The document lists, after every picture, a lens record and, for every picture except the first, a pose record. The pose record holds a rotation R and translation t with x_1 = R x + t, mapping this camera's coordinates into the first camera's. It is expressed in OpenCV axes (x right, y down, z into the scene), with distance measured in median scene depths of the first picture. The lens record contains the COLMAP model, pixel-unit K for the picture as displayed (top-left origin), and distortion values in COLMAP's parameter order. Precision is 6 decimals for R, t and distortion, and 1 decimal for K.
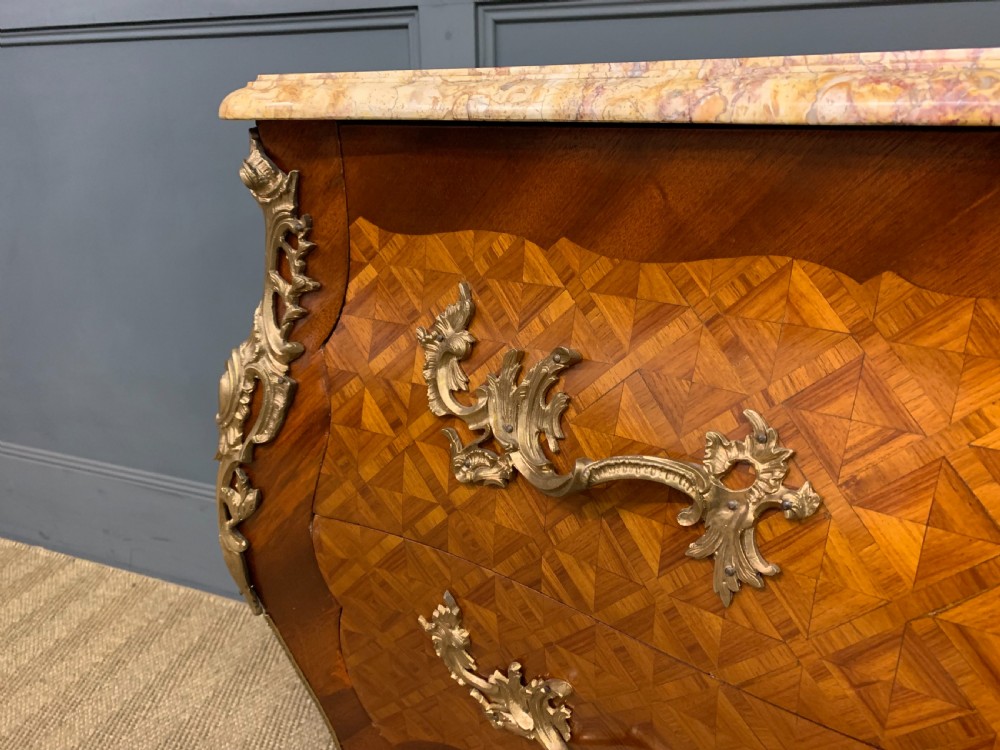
lens RADIAL K [[759.1, 0, 515.0], [0, 759.1, 372.6], [0, 0, 1]] dist [0.116577, -0.179979]
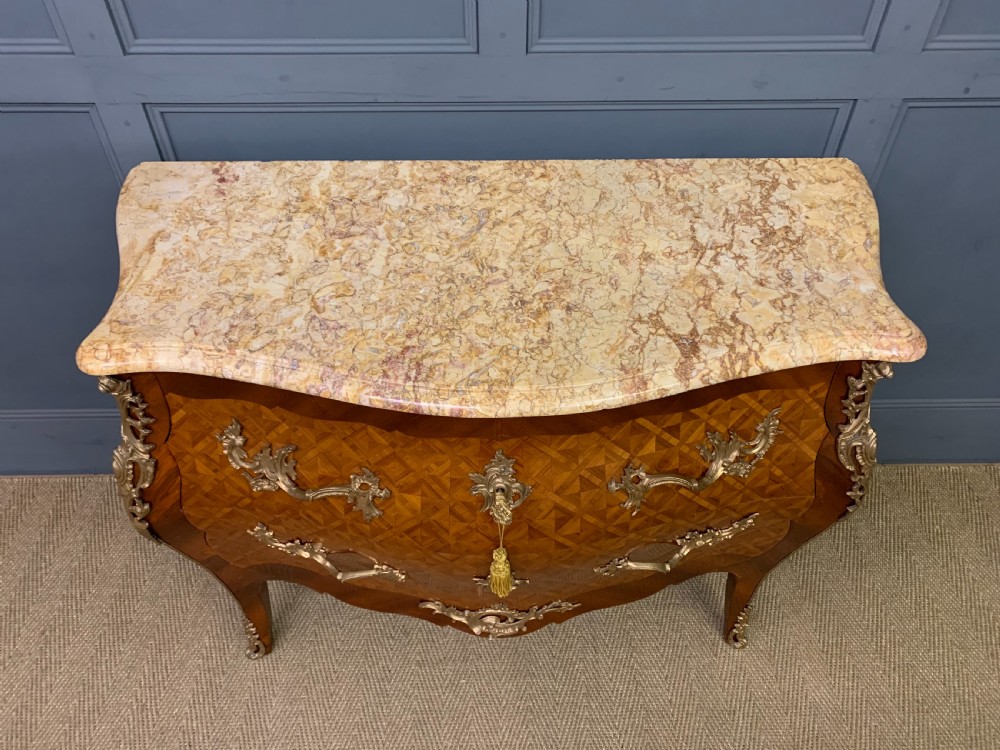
lens RADIAL K [[772.8, 0, 507.6], [0, 772.8, 374.7], [0, 0, 1]] dist [0.036819, -0.010774]
pose [[0.924446, -0.260410, 0.278543, 0.069778], [0.116383, 0.888320, 0.444232, -1.110298], [-0.363118, -0.378251, 0.851511, -1.133303]]
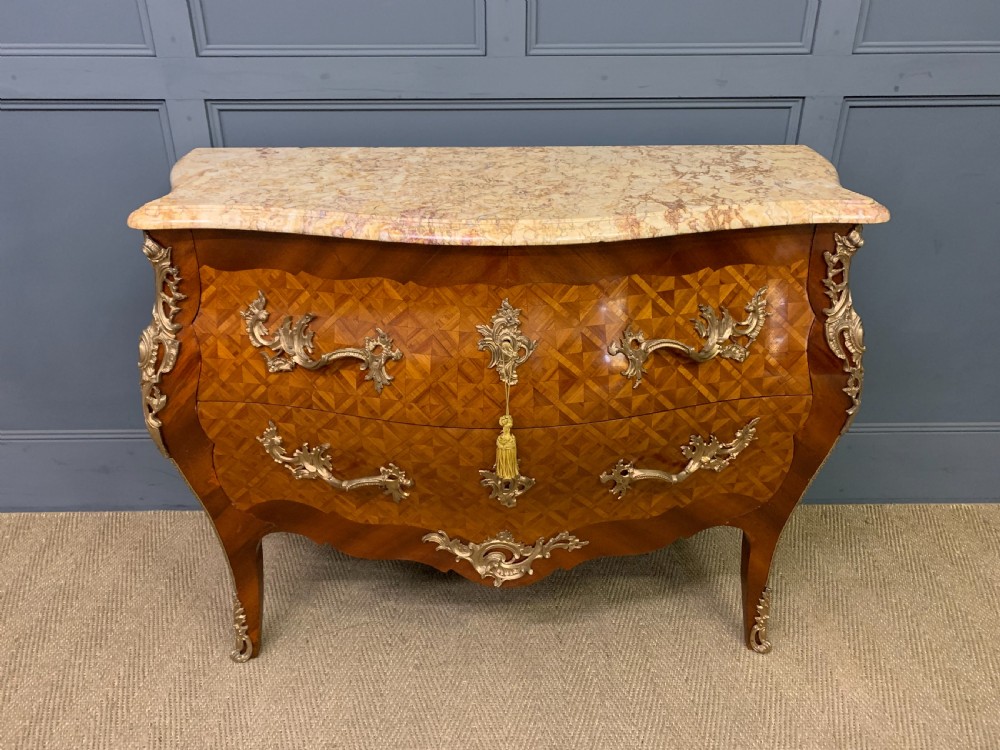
lens RADIAL K [[770.8, 0, 500.3], [0, 770.8, 364.1], [0, 0, 1]] dist [0.036650, -0.010243]
pose [[0.926199, -0.157232, 0.342685, -0.232404], [0.121485, 0.984875, 0.123539, -0.095364], [-0.356926, -0.072790, 0.931292, -1.512473]]
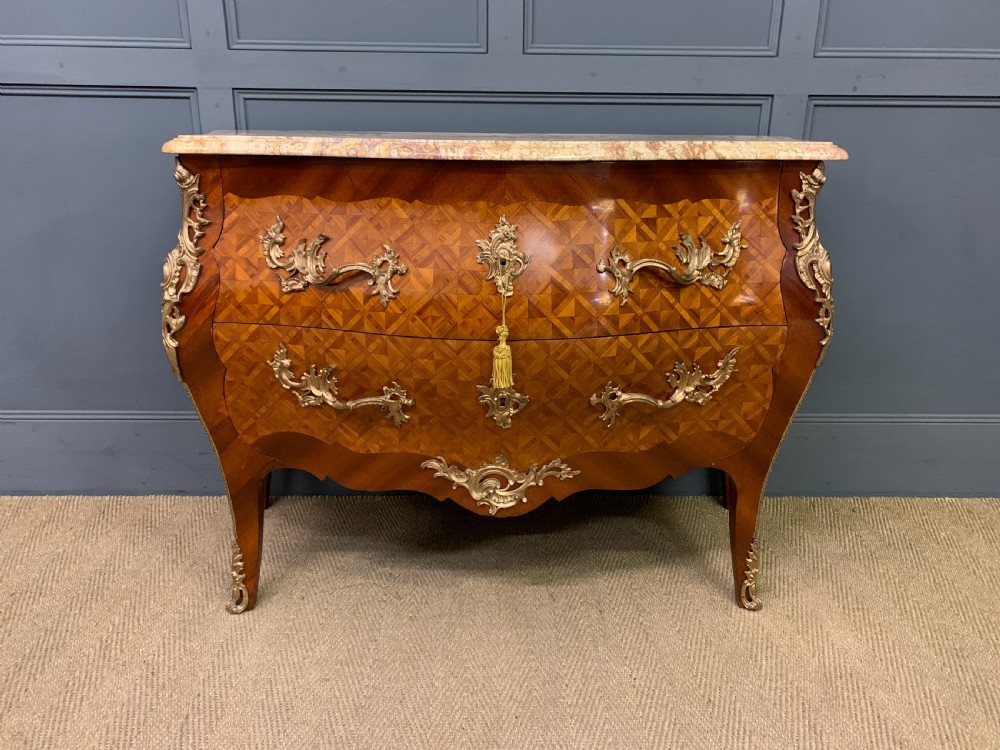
lens RADIAL K [[768.7, 0, 504.2], [0, 768.7, 365.3], [0, 0, 1]] dist [0.040103, -0.010333]
pose [[0.924321, -0.097536, 0.368941, -0.370157], [0.111269, 0.993660, -0.016076, 0.508795], [-0.365034, 0.055911, 0.929314, -1.677566]]
